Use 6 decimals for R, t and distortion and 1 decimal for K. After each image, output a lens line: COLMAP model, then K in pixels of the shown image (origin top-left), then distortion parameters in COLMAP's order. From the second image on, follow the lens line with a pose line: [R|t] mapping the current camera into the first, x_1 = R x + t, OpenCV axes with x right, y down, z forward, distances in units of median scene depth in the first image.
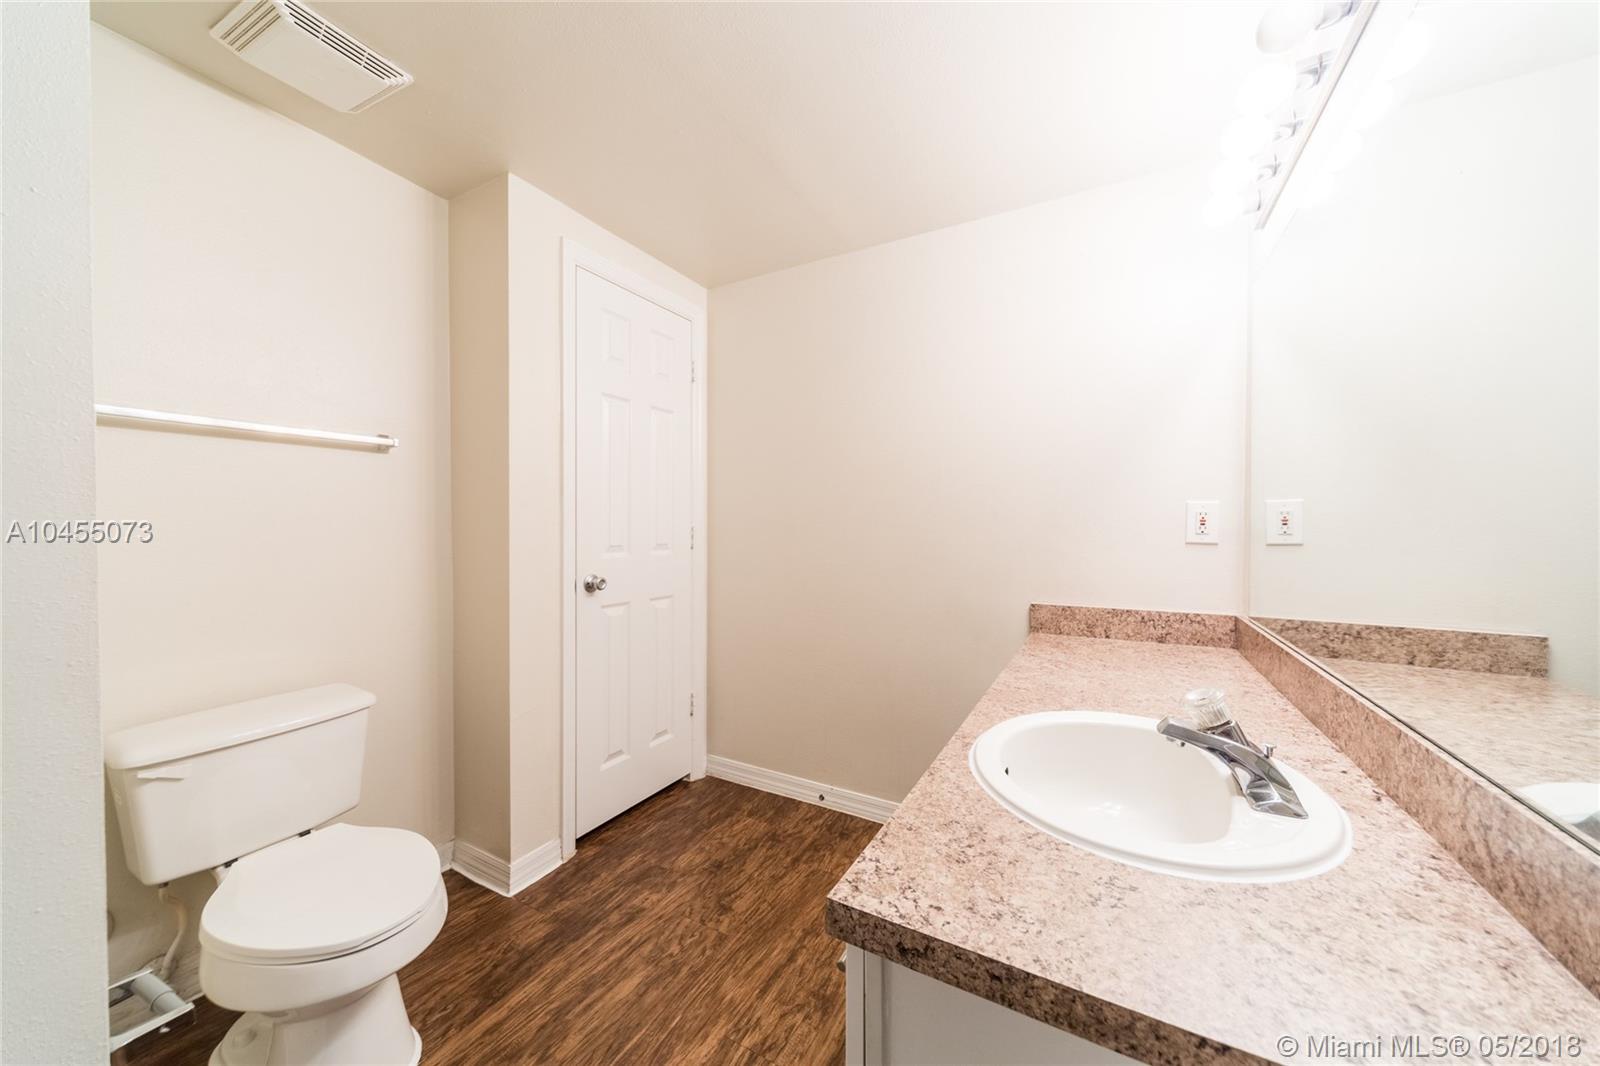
lens RADIAL K [[557.4, 0, 801.5], [0, 557.4, 532.7], [0, 0, 1]] dist [0.010026, -0.000134]
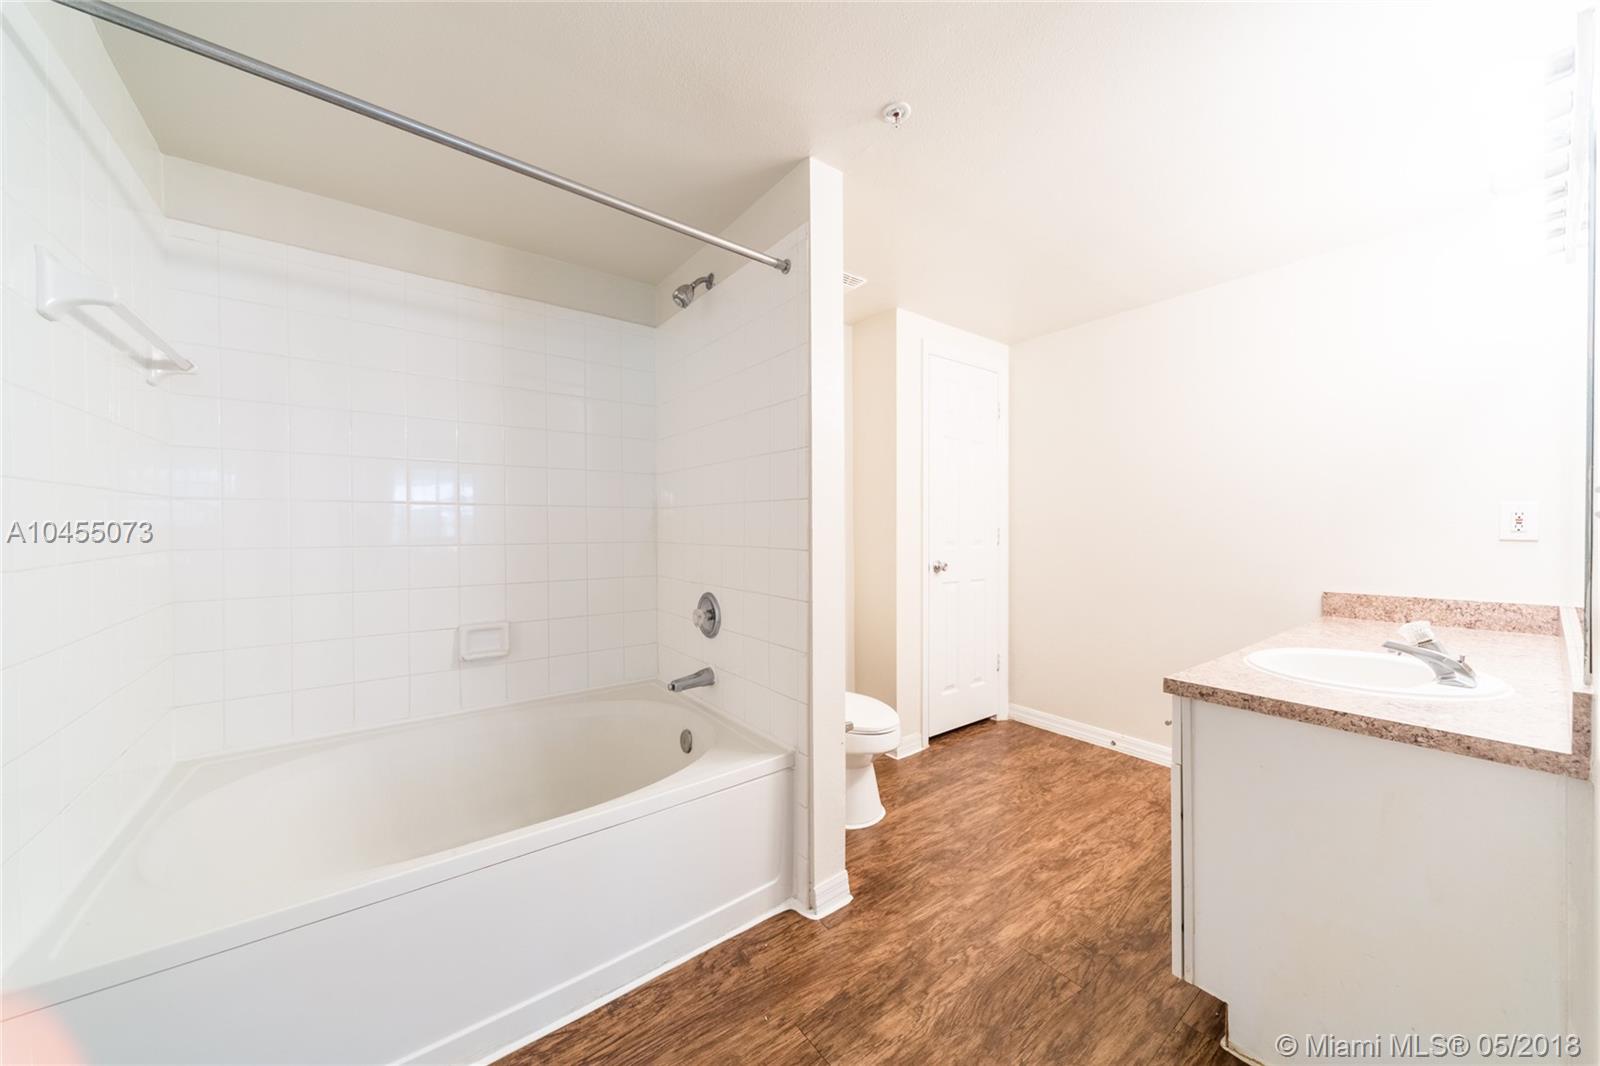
lens RADIAL K [[557.4, 0, 801.5], [0, 557.4, 532.7], [0, 0, 1]] dist [0.010026, -0.000134]
pose [[0.914568, -0.001484, -0.404429, -0.122494], [0.000073, 0.999994, -0.003504, 0.007329], [0.404432, 0.003175, 0.914563, -0.560679]]
